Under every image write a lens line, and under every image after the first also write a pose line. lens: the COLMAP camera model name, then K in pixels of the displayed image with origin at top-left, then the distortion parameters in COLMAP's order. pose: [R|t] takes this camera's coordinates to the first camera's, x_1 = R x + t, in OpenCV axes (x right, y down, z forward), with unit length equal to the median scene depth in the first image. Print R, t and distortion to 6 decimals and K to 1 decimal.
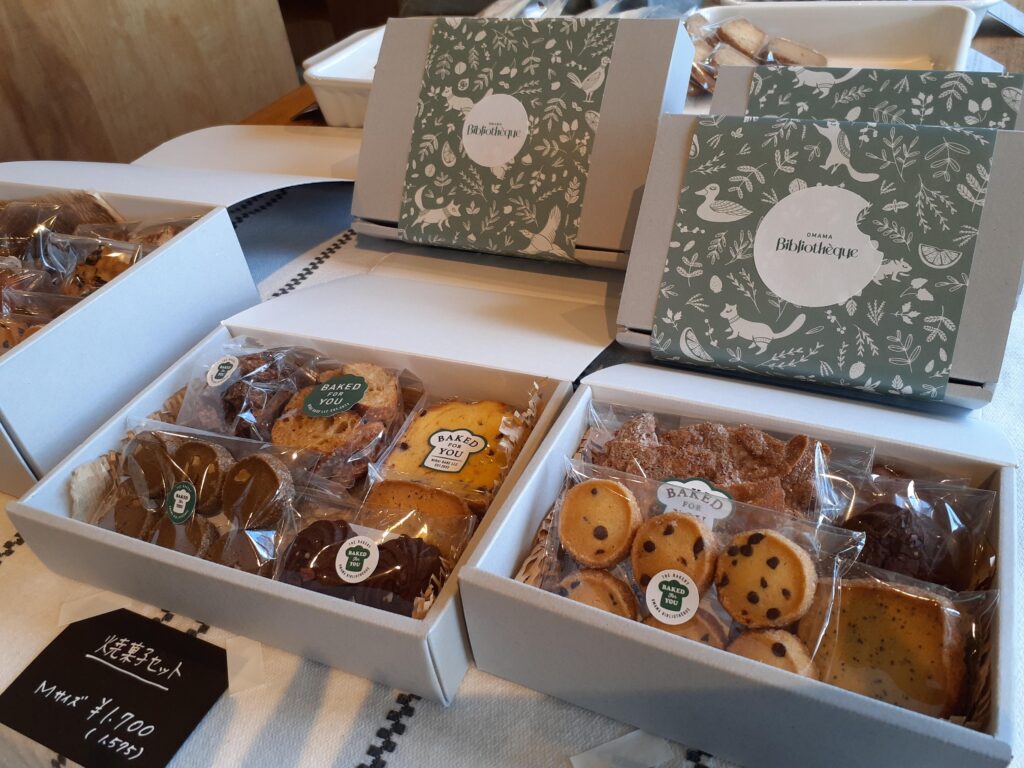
lens RADIAL K [[831.1, 0, 512.0], [0, 831.1, 384.0], [0, 0, 1]] dist [0.009639, -0.000982]
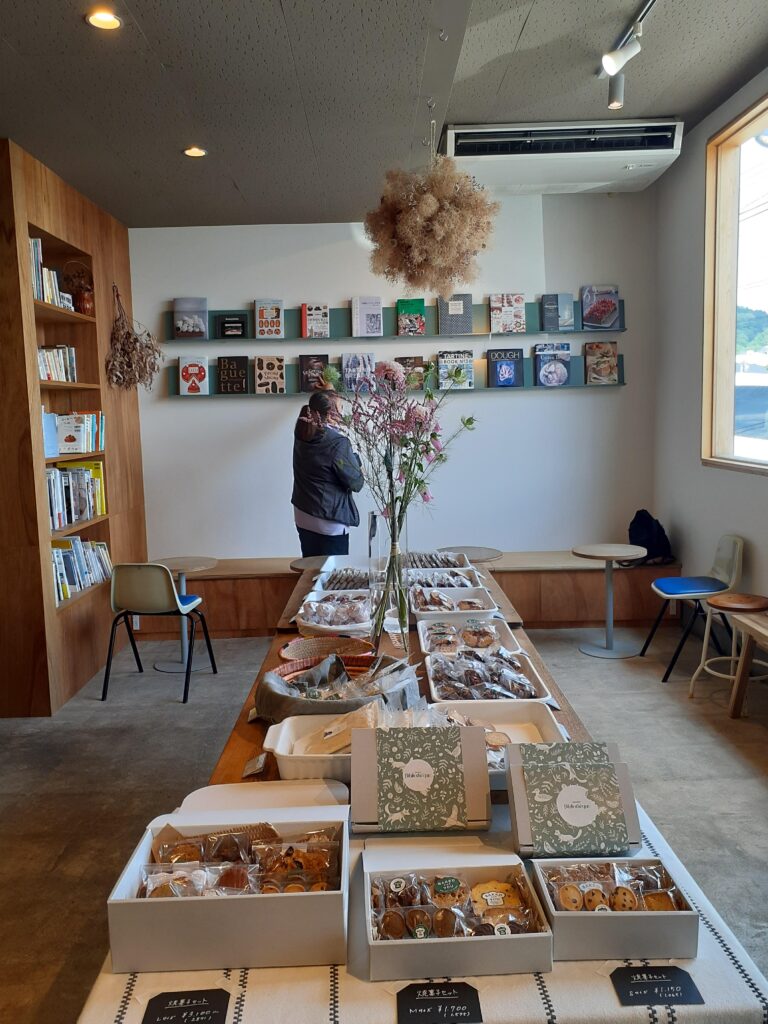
lens RADIAL K [[831.1, 0, 384.0], [0, 831.1, 512.0], [0, 0, 1]] dist [0.009639, -0.000982]
pose [[0.890363, 0.043022, 0.453213, -1.260506], [0.202200, 0.854571, -0.478355, 0.172405], [-0.407882, 0.517549, 0.752180, -1.164493]]
